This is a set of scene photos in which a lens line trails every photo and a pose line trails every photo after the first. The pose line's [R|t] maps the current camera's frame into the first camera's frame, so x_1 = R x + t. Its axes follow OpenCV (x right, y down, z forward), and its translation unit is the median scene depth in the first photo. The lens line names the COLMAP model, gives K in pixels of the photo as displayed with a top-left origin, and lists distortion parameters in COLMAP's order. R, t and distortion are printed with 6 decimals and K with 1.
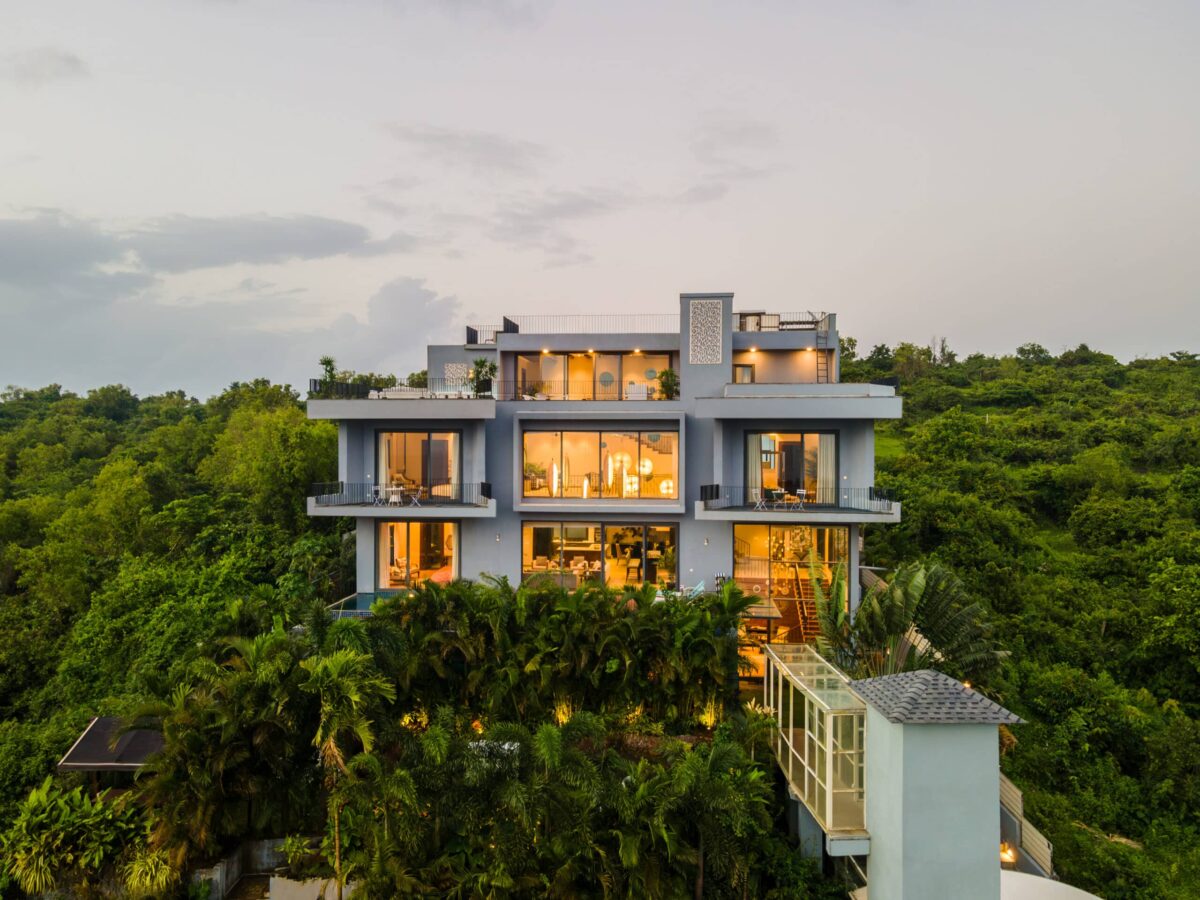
lens RADIAL K [[884.8, 0, 600.0], [0, 884.8, 450.0], [0, 0, 1]] dist [0.048162, 0.001289]
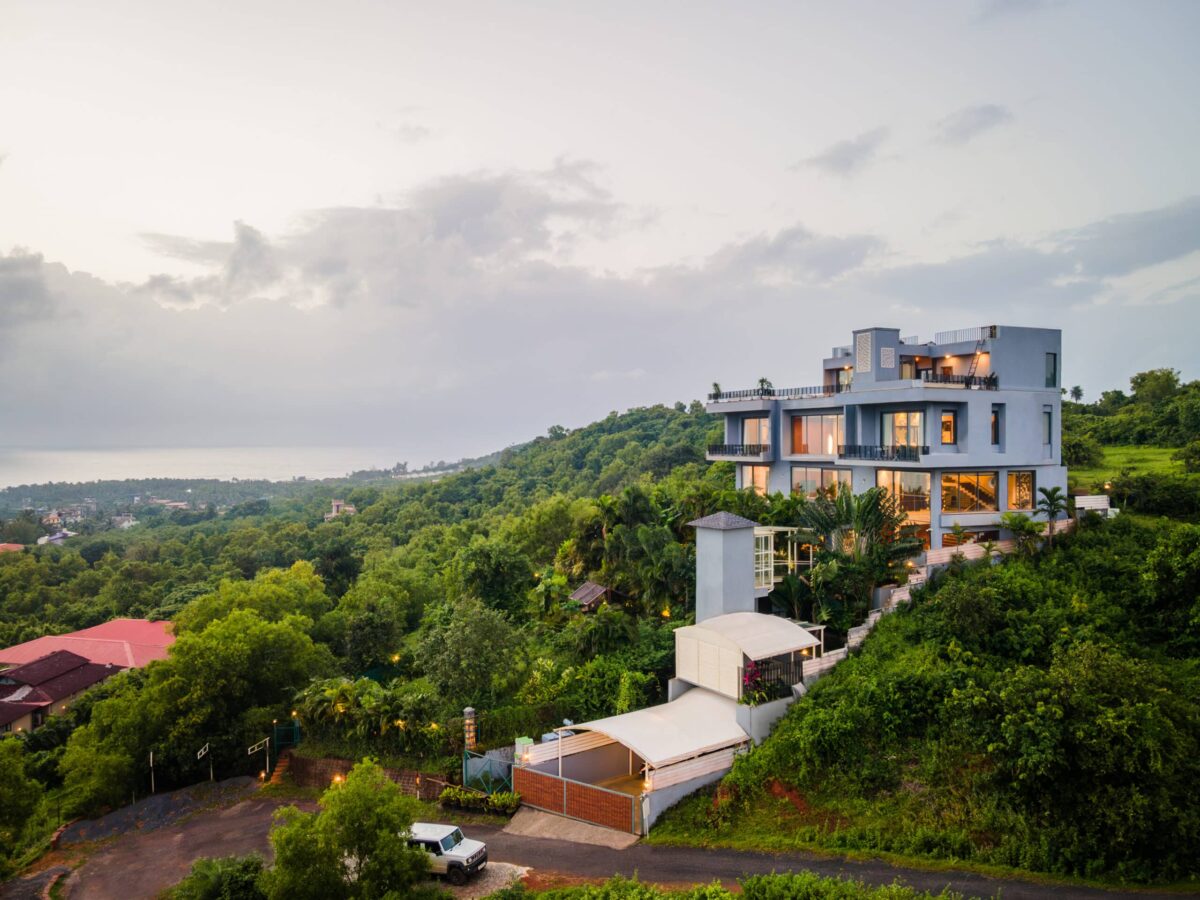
lens RADIAL K [[884.8, 0, 600.0], [0, 884.8, 450.0], [0, 0, 1]] dist [0.048162, 0.001289]
pose [[0.545140, 0.001616, -0.838344, 1.203599], [-0.009372, 0.999947, -0.004167, 0.057293], [0.838293, 0.010128, 0.545126, -0.299974]]
